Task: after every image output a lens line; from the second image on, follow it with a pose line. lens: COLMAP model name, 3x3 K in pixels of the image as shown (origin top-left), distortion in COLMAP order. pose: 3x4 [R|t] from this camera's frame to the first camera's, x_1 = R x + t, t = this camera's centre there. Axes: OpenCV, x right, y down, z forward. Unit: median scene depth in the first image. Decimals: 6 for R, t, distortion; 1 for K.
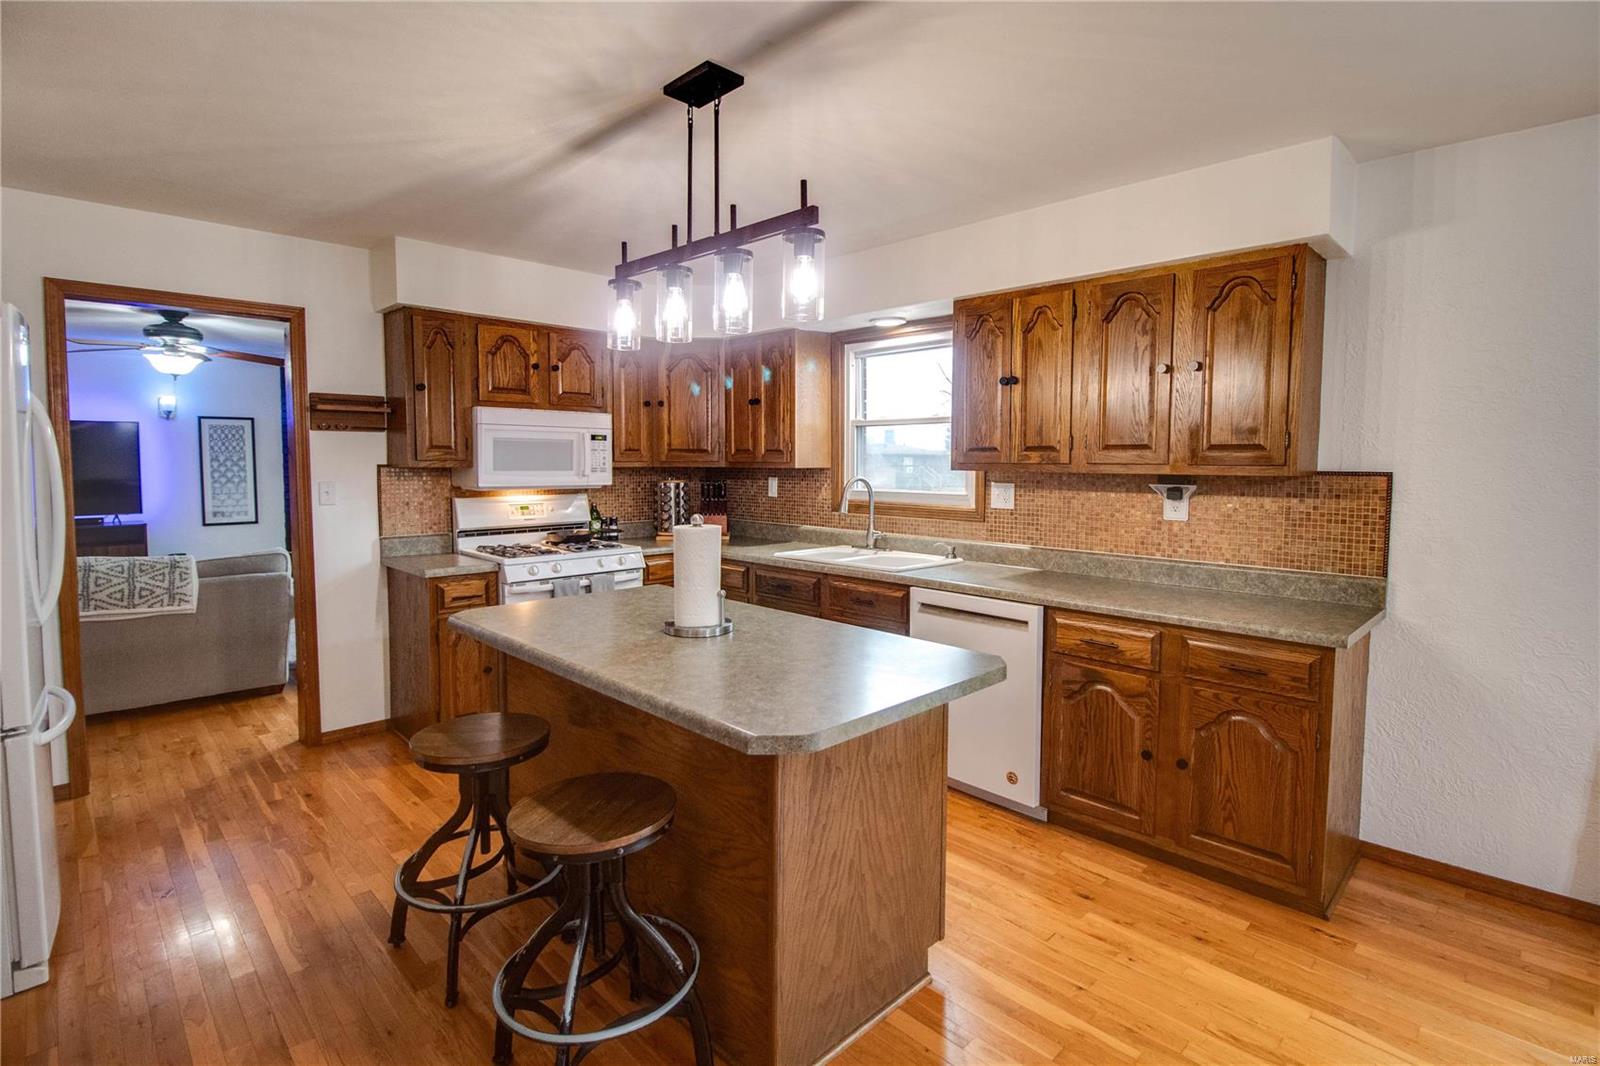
lens RADIAL K [[769.3, 0, 804.3], [0, 769.3, 505.8], [0, 0, 1]] dist [-0.010053, -0.001610]
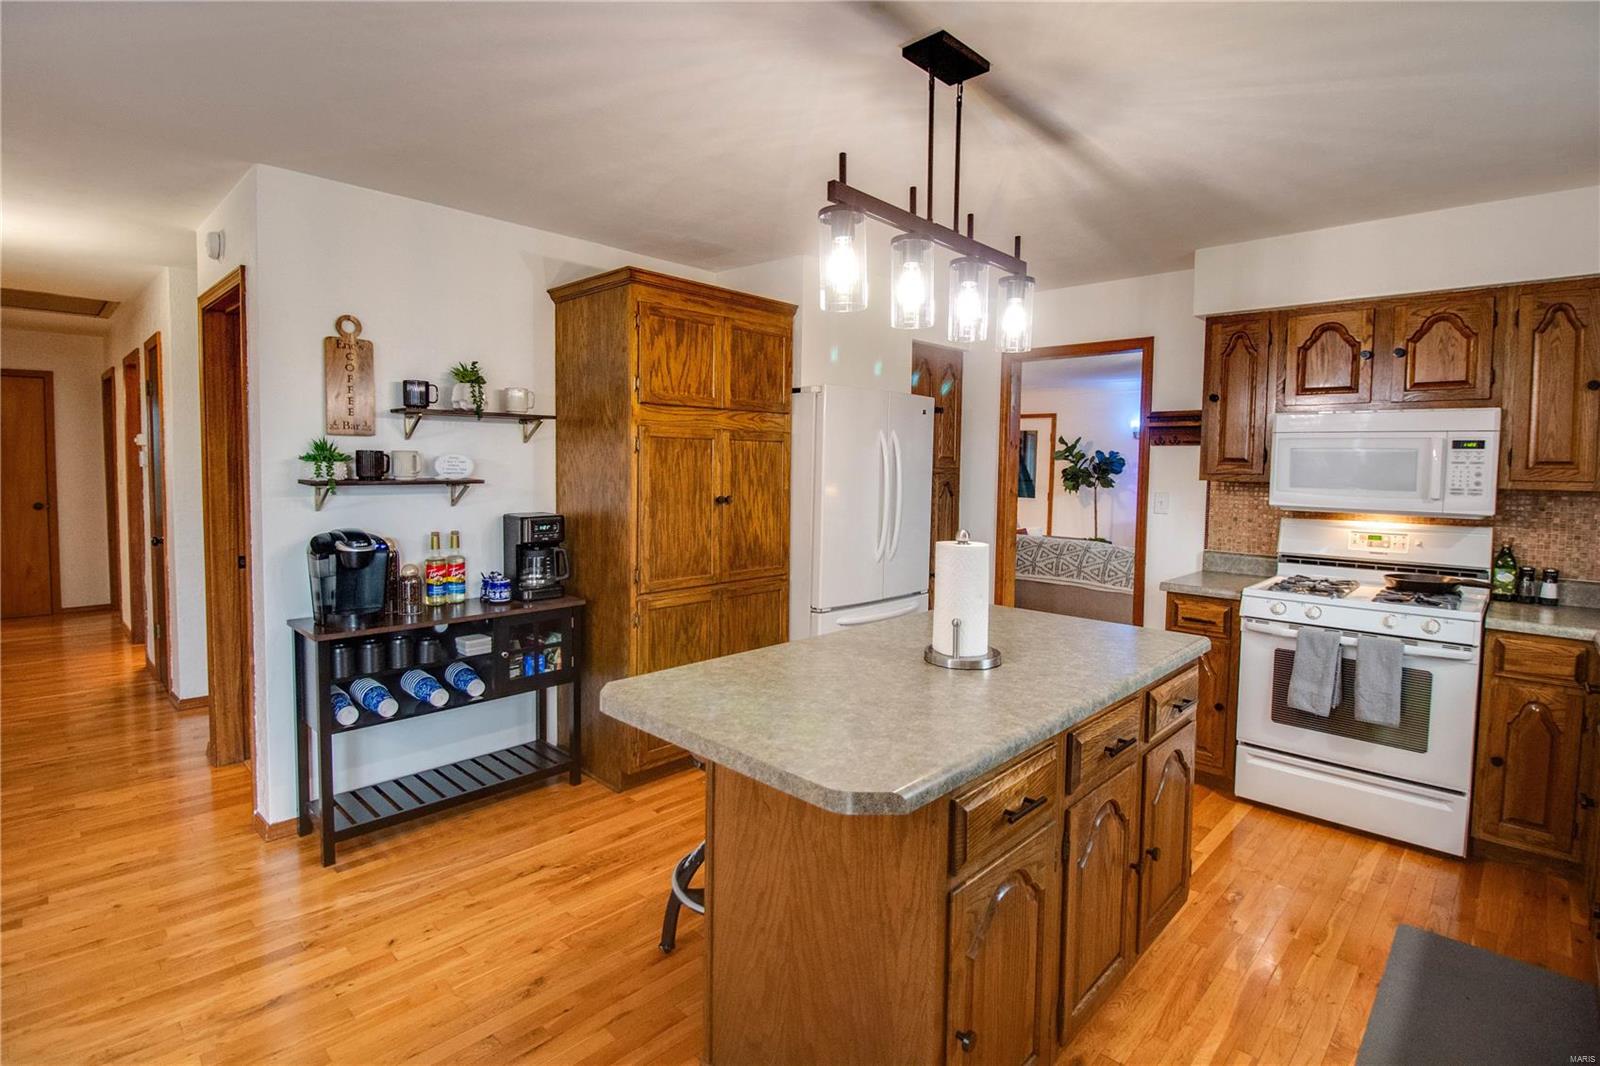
lens RADIAL K [[761.9, 0, 821.8], [0, 761.9, 503.9], [0, 0, 1]] dist [0.002068, -0.010708]
pose [[0.036436, 0.050185, -0.998075, 0.432644], [-0.075099, 0.996052, 0.047341, -0.029229], [0.996510, 0.073229, 0.040061, 0.467557]]
